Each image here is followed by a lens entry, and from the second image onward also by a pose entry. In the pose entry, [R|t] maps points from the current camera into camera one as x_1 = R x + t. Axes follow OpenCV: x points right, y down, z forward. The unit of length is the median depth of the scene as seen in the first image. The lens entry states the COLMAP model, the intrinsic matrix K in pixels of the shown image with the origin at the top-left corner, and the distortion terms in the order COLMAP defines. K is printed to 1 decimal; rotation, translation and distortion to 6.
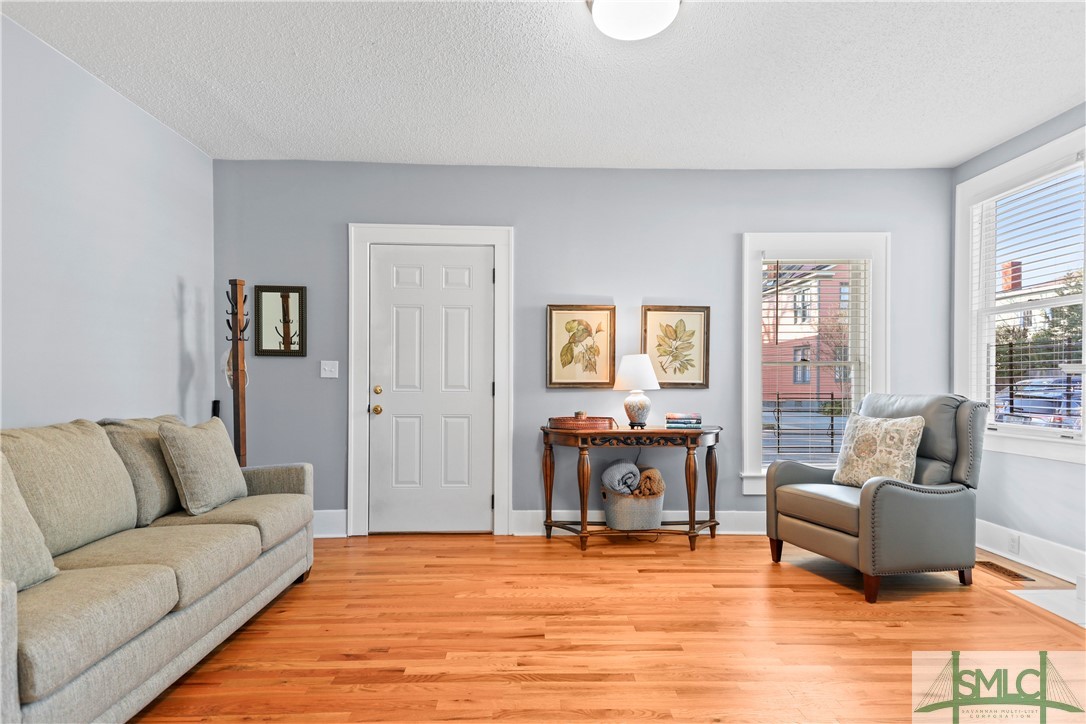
lens RADIAL K [[589.4, 0, 544.5], [0, 589.4, 366.2], [0, 0, 1]] dist [0.001817, 0.000037]
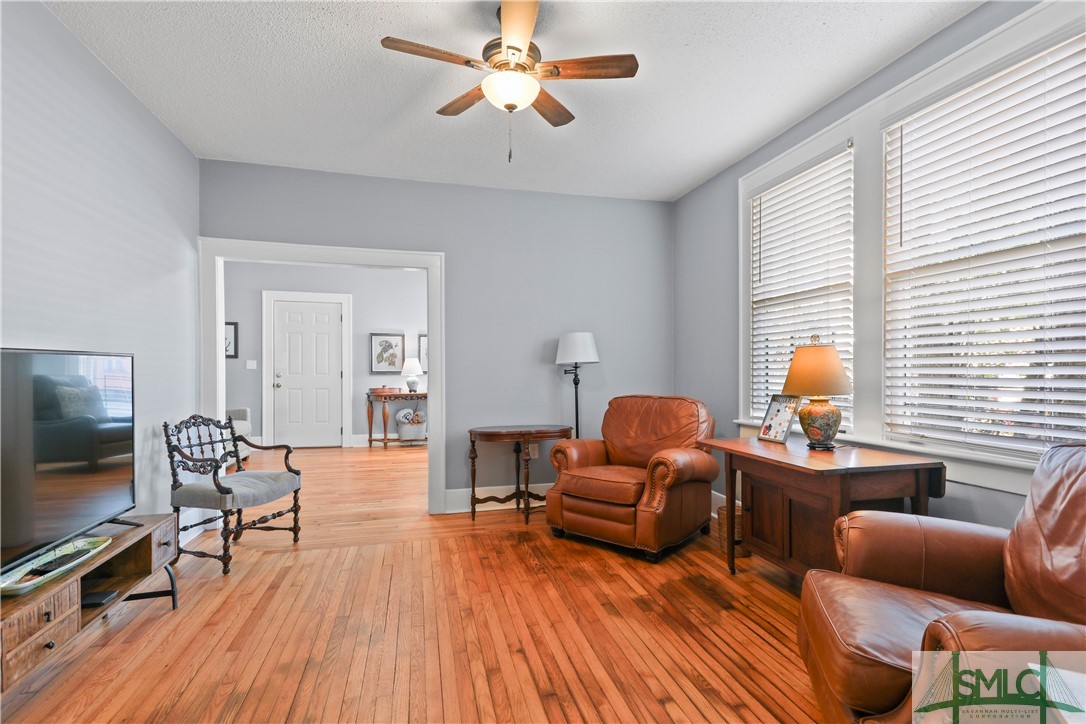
lens RADIAL K [[530.1, 0, 543.7], [0, 530.1, 368.9], [0, 0, 1]] dist [0.022917, 0.000134]
pose [[0.973936, -0.002479, 0.226811, 0.176127], [-0.001265, 0.999865, 0.016359, -0.011706], [-0.226821, -0.016219, 0.973801, -0.939164]]
